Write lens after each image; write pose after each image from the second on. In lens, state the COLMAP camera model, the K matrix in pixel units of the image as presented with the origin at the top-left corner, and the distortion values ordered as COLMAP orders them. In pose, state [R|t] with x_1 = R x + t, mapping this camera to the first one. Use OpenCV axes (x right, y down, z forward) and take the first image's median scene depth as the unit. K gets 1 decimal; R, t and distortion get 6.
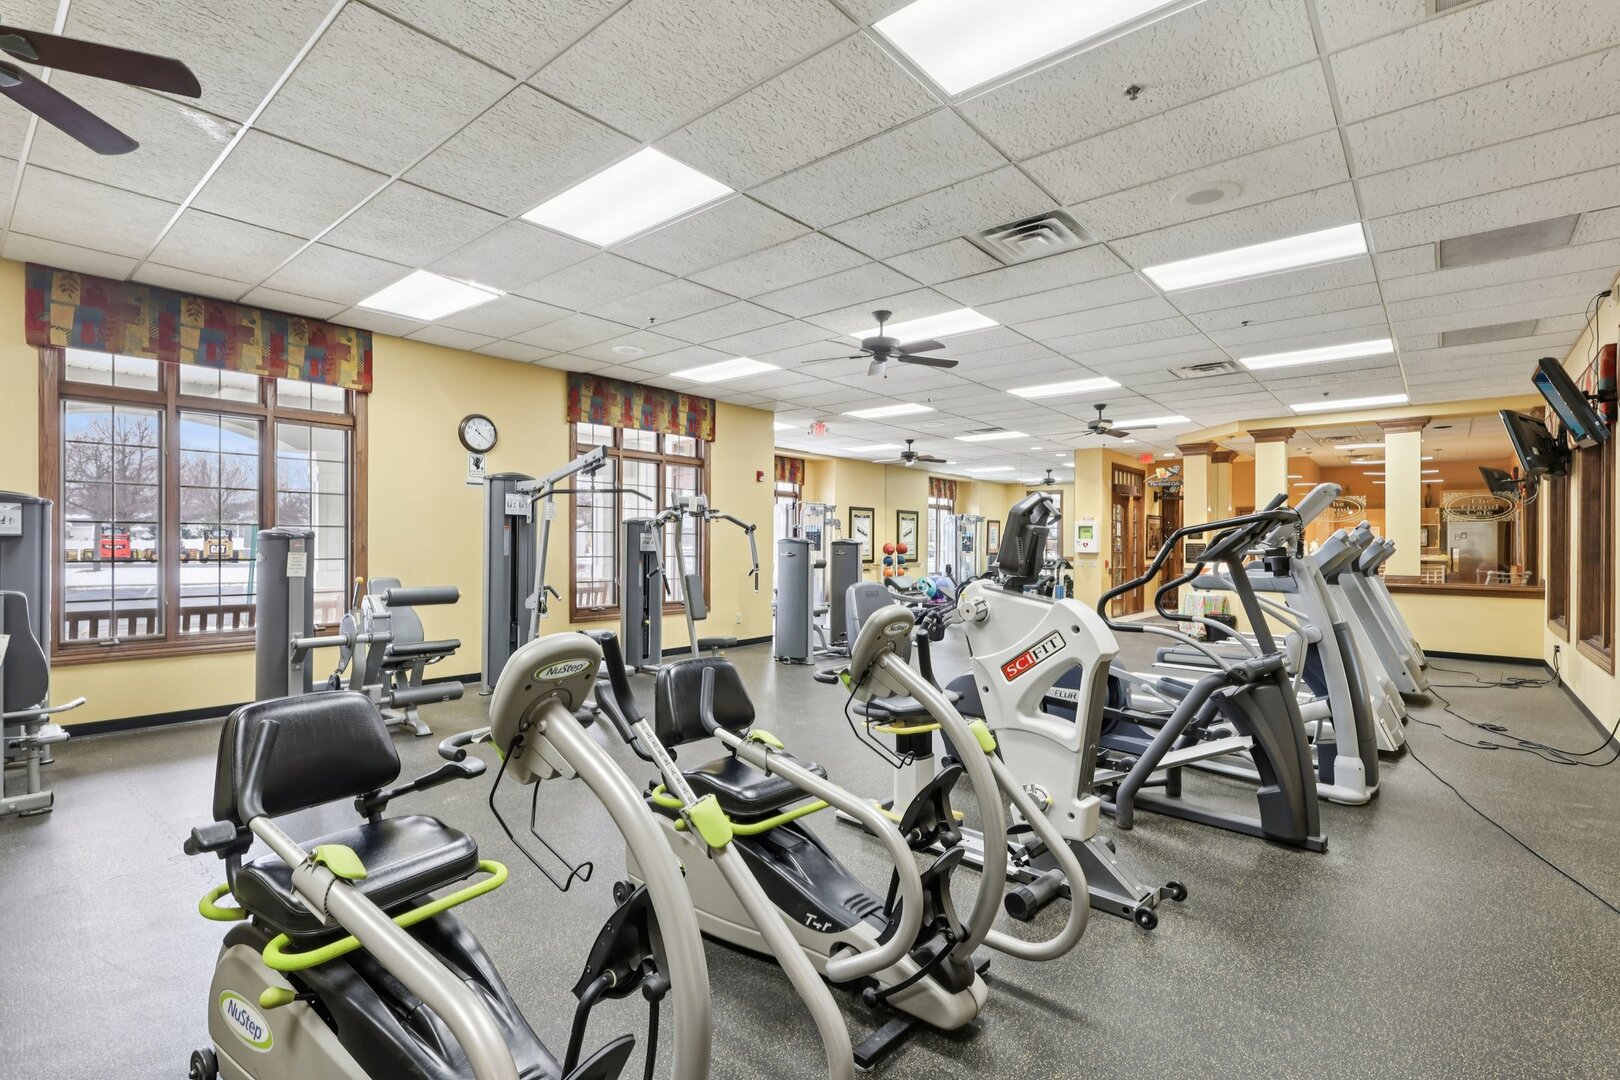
lens RADIAL K [[749.7, 0, 808.9], [0, 749.7, 542.5], [0, 0, 1]] dist [-0.000058, -0.000040]
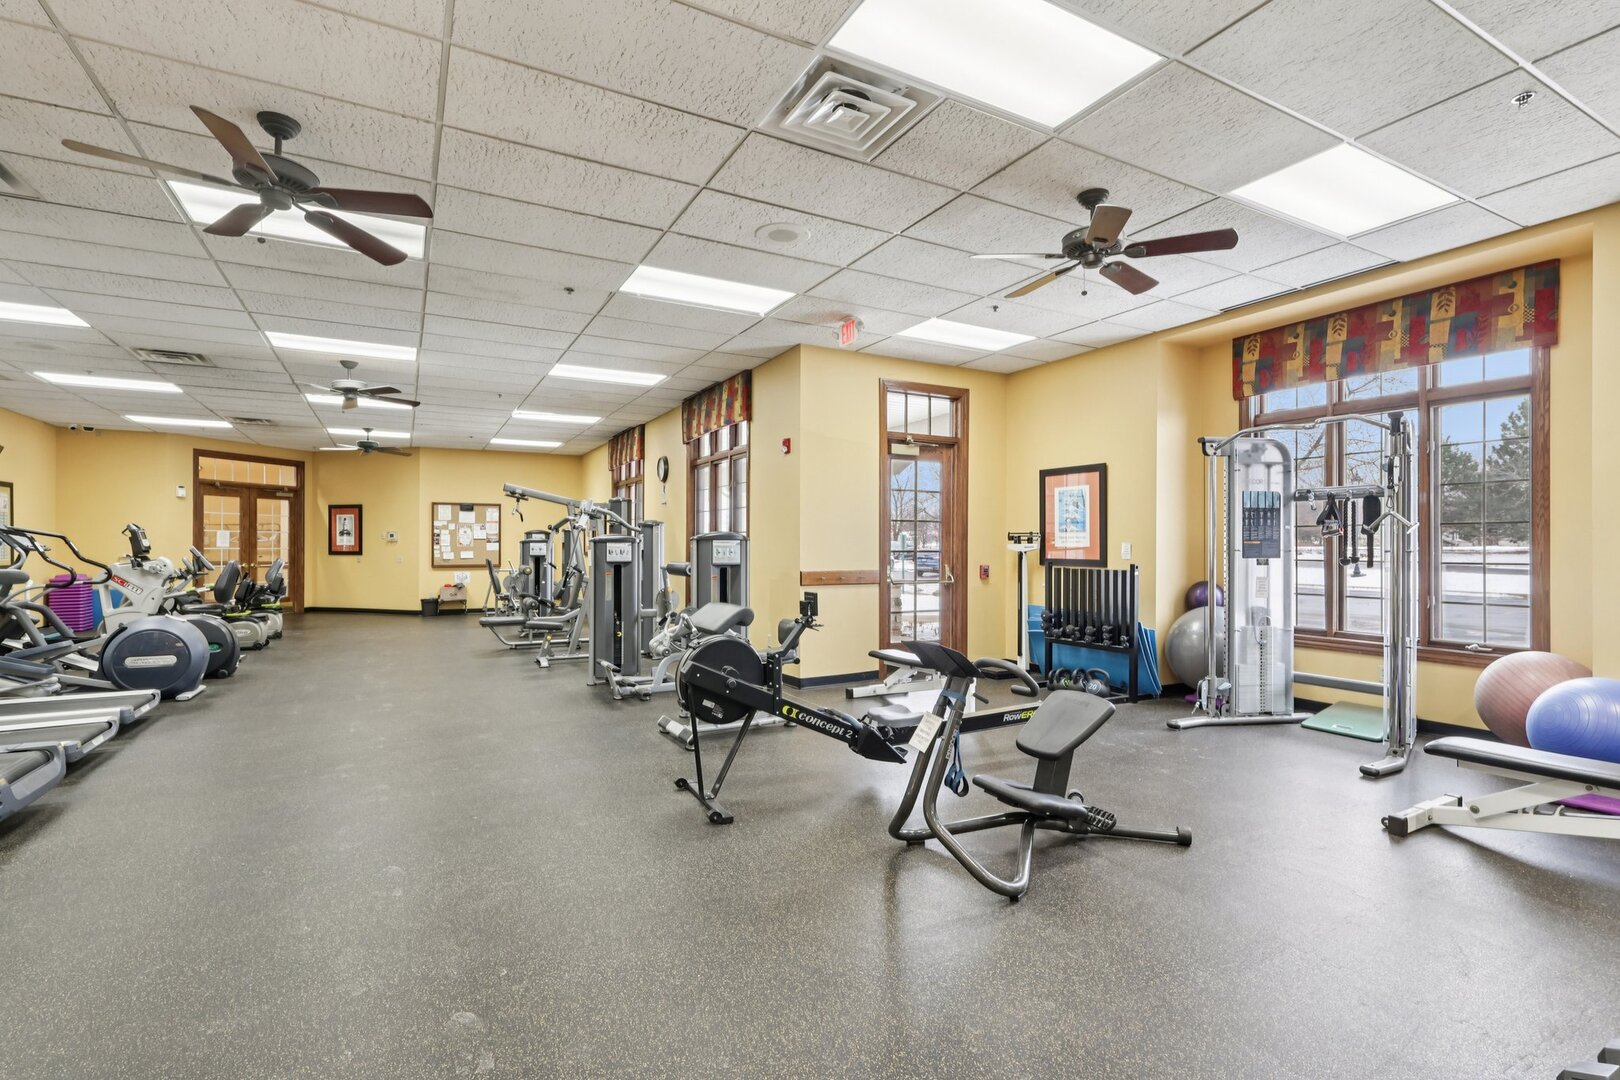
lens RADIAL K [[749.7, 0, 809.0], [0, 749.7, 543.2], [0, 0, 1]] dist [-0.000058, -0.000040]
pose [[-0.363078, -0.003502, -0.931752, 0.532909], [0.000573, 0.999992, -0.003982, 0.008535], [0.931758, -0.001980, -0.363073, 0.735958]]
